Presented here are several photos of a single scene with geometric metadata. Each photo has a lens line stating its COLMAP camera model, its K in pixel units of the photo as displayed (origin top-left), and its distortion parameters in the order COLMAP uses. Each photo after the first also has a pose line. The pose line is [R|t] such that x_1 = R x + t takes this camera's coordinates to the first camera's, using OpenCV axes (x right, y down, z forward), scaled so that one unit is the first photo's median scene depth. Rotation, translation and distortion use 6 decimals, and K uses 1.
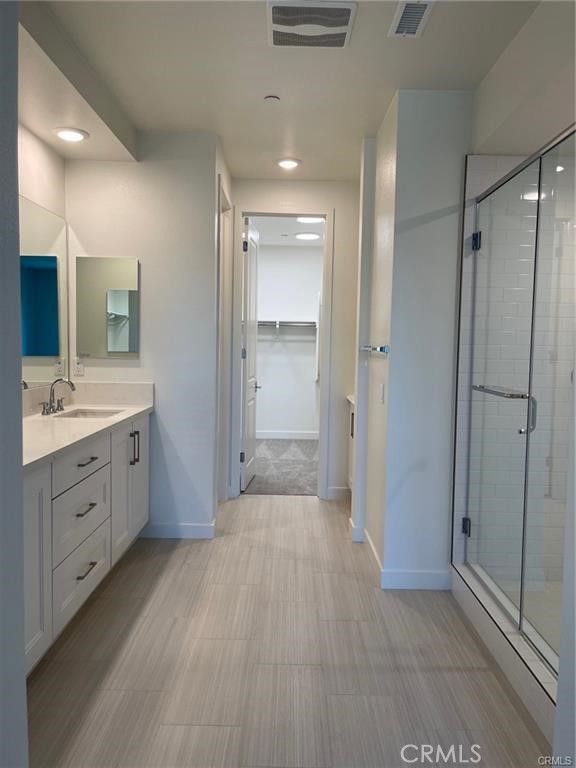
lens RADIAL K [[574.8, 0, 288.0], [0, 574.8, 384.0], [0, 0, 1]] dist [0.068210, -0.098519]
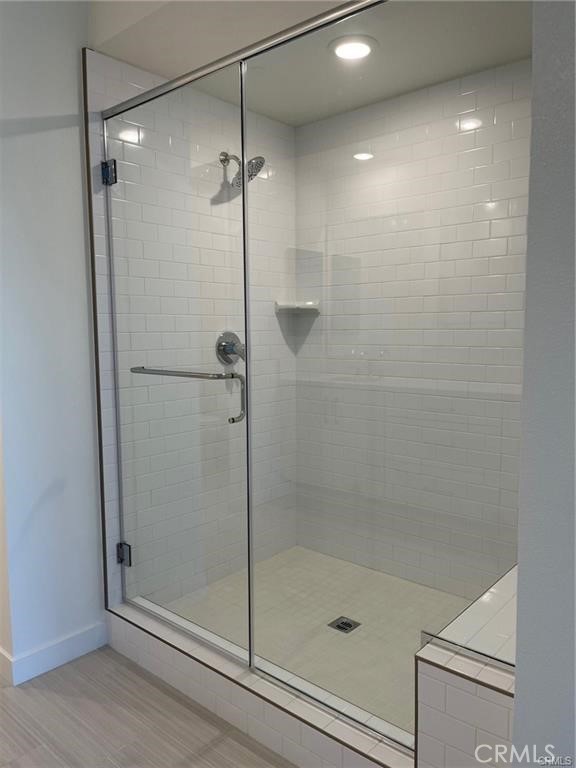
lens RADIAL K [[574.8, 0, 288.0], [0, 574.8, 384.0], [0, 0, 1]] dist [0.068210, -0.098519]
pose [[0.656446, -0.091572, 0.748795, -0.101510], [0.071022, 0.995698, 0.059504, -0.006079], [-0.751022, 0.014119, 0.660126, 0.340852]]
